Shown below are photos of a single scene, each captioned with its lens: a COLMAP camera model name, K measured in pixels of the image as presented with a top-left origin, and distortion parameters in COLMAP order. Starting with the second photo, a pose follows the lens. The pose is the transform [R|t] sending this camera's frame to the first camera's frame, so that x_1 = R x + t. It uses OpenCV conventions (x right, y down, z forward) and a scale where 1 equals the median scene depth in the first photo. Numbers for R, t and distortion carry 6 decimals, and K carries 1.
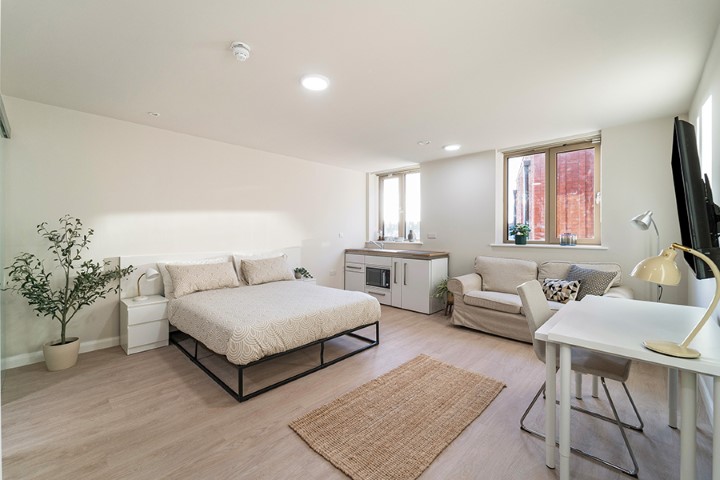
lens RADIAL K [[297.5, 0, 356.7], [0, 297.5, 236.7], [0, 0, 1]] dist [-0.001895, -0.000882]
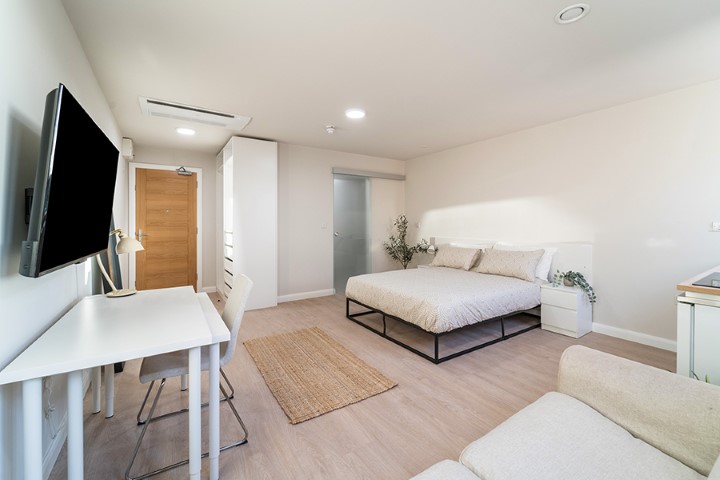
lens RADIAL K [[297.5, 0, 365.6], [0, 297.5, 225.8], [0, 0, 1]] dist [-0.001895, -0.000882]
pose [[-0.212753, 0.006934, -0.977081, 0.578920], [-0.009436, 0.999914, 0.009151, -0.005146], [0.977060, 0.011166, -0.212669, 0.647459]]
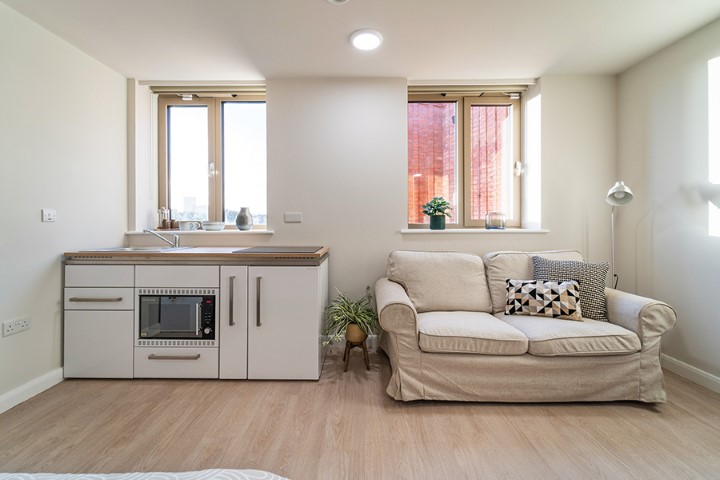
lens RADIAL K [[297.5, 0, 361.1], [0, 297.5, 225.7], [0, 0, 1]] dist [-0.001895, -0.000882]
pose [[0.716735, -0.009486, 0.697281, -0.035062], [0.011601, 0.999931, 0.001679, 0.012494], [-0.697249, 0.006886, 0.716796, 0.549557]]
